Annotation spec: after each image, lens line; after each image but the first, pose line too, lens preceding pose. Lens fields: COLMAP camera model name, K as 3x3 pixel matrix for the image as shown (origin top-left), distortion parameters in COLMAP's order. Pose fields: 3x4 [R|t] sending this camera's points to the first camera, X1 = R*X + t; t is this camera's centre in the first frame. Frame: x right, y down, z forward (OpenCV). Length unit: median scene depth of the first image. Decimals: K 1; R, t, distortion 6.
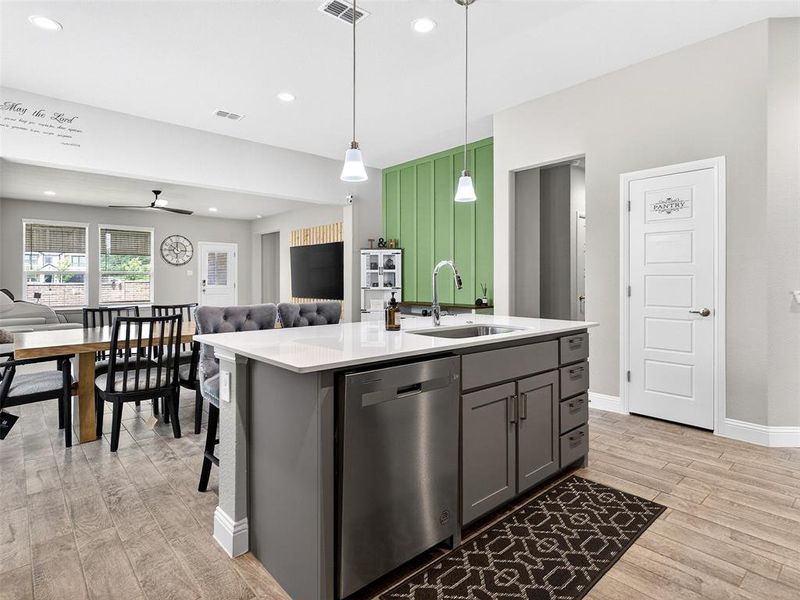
lens RADIAL K [[435.9, 0, 394.8], [0, 435.9, 281.9], [0, 0, 1]] dist [-0.001743, -0.000365]
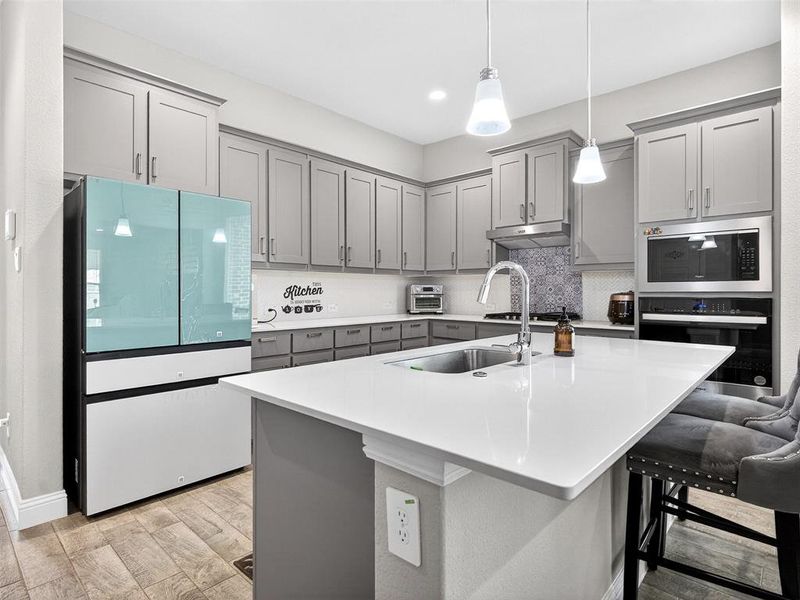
lens RADIAL K [[434.0, 0, 393.0], [0, 434.0, 292.9], [0, 0, 1]] dist [0.007560, 0.000783]
pose [[-0.996365, 0.001153, -0.085179, 0.210853], [0.000307, 0.999950, 0.009946, -0.006218], [0.085187, 0.009884, -0.996316, 1.007382]]
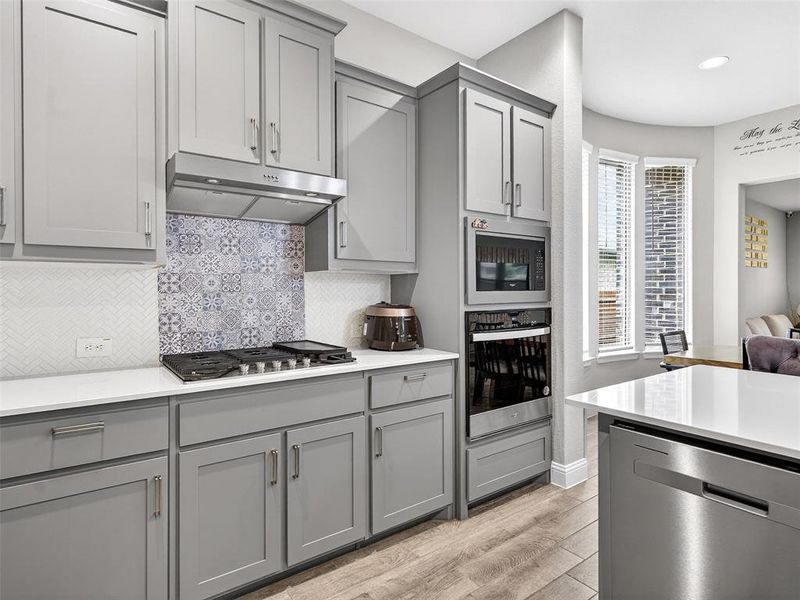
lens RADIAL K [[434.0, 0, 393.0], [0, 434.0, 292.9], [0, 0, 1]] dist [0.007560, 0.000783]
pose [[-0.098198, 0.007451, -0.995139, 0.277086], [-0.001423, 0.999970, 0.007628, -0.018535], [0.995166, 0.002165, -0.098184, 0.230277]]
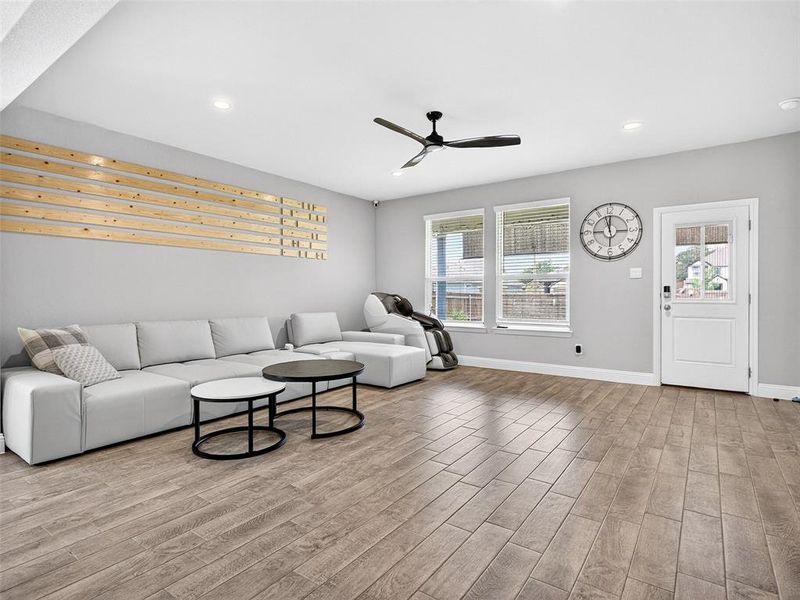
lens RADIAL K [[434.0, 0, 393.0], [0, 434.0, 292.9], [0, 0, 1]] dist [0.007560, 0.000783]
pose [[0.209964, -0.000026, -0.977709, -0.073471], [-0.003987, 0.999992, -0.000883, 0.012166], [0.977701, 0.004083, 0.209962, 1.484217]]
